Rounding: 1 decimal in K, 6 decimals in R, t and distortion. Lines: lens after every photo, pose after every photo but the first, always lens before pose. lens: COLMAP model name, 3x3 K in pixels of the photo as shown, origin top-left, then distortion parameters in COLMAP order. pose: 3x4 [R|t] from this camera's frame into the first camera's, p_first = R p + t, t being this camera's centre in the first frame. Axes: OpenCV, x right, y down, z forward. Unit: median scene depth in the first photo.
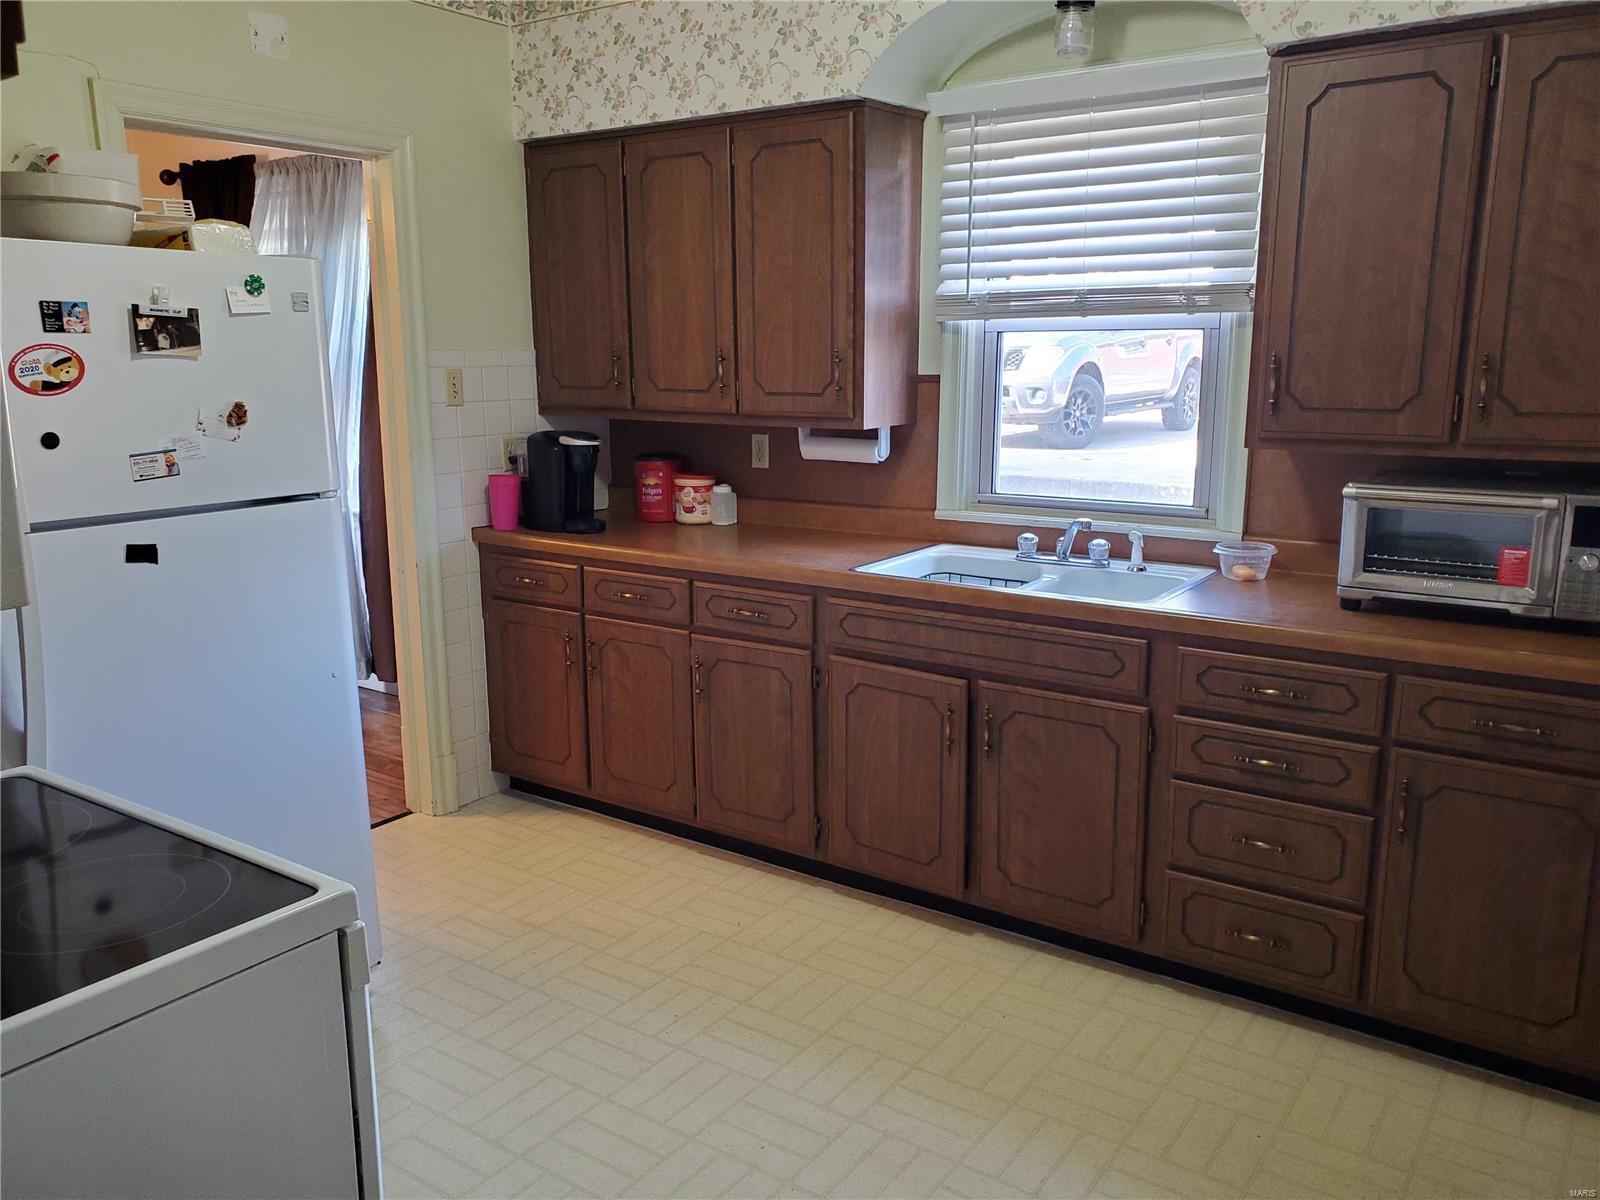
lens RADIAL K [[1241.0, 0, 790.5], [0, 1241.0, 604.5], [0, 0, 1]] dist [0.028904, -0.018418]
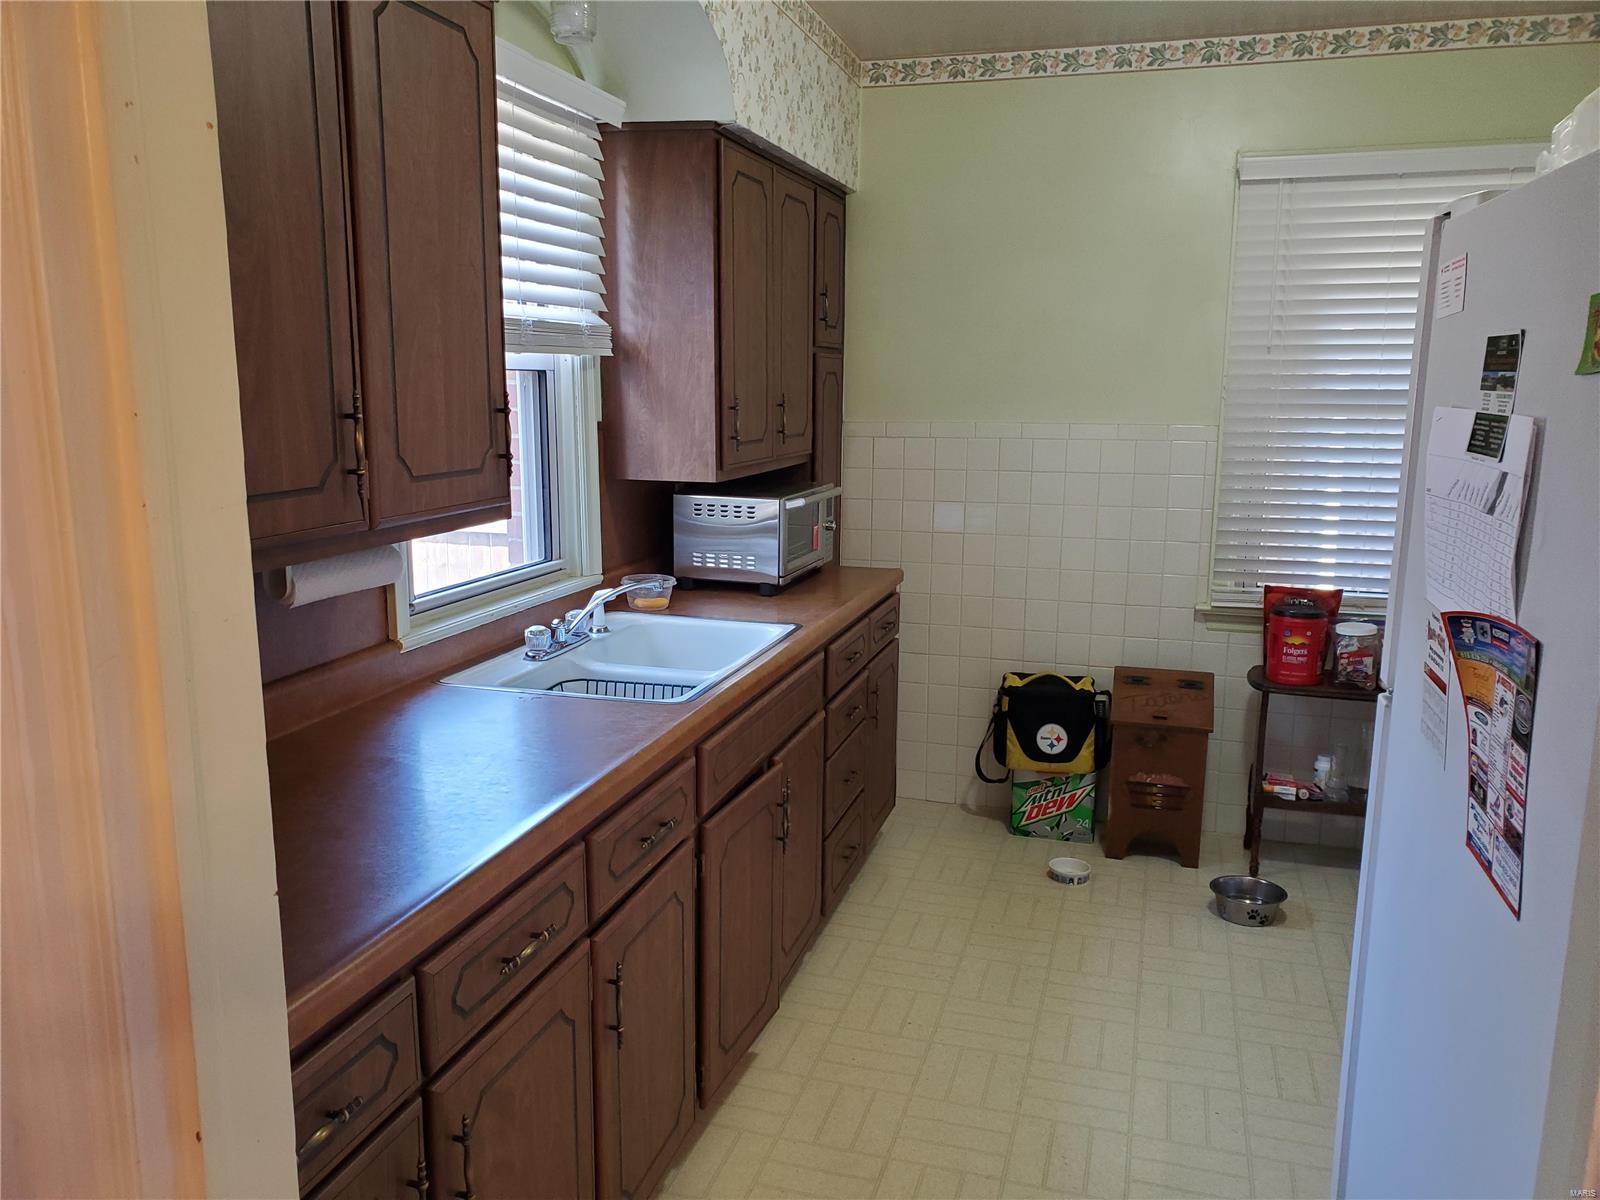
lens RADIAL K [[1241.0, 0, 806.0], [0, 1241.0, 607.8], [0, 0, 1]] dist [0.028904, -0.018418]
pose [[-0.321491, -0.167206, 0.932033, -0.572990], [0.189635, 0.952977, 0.236375, -0.213431], [-0.927730, 0.252738, -0.274665, 1.018188]]
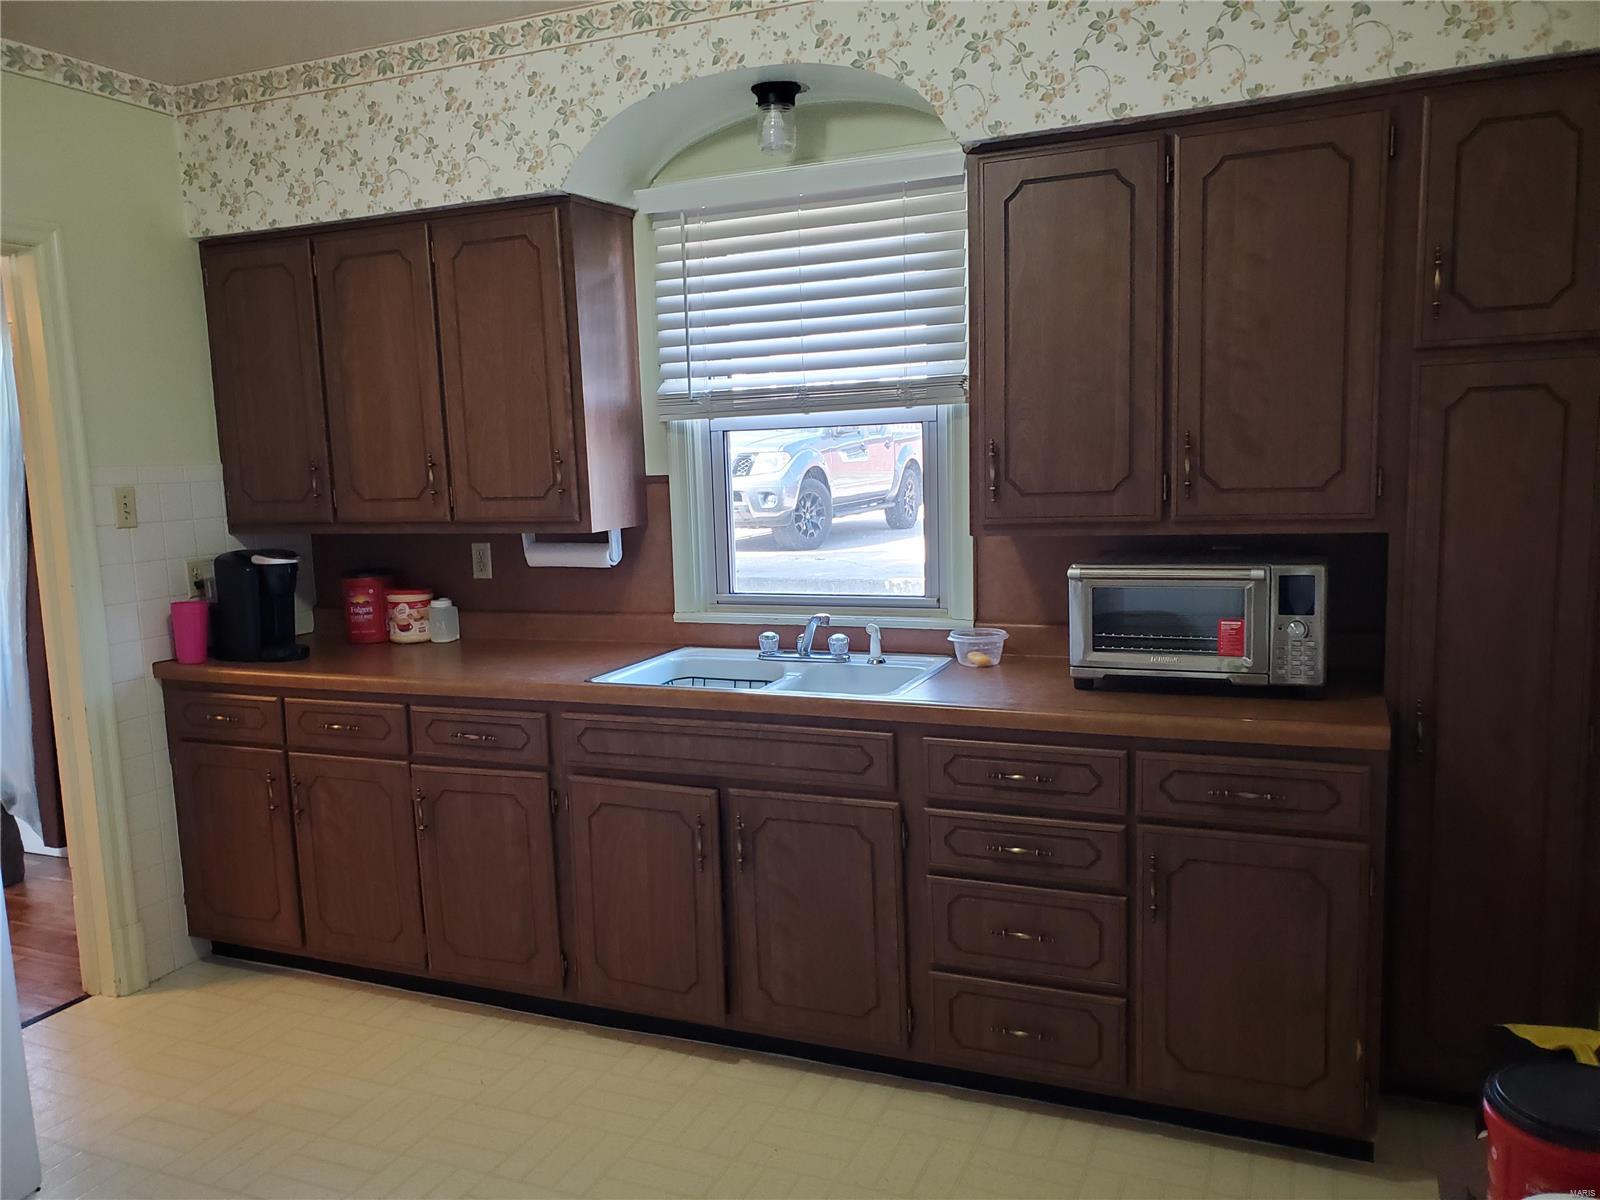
lens RADIAL K [[1241.0, 0, 804.3], [0, 1241.0, 604.2], [0, 0, 1]] dist [0.028904, -0.018418]
pose [[0.974848, -0.052510, 0.216598, 0.010122], [0.070792, 0.994474, -0.077526, -0.001843], [-0.211330, 0.090910, 0.973178, 0.046653]]
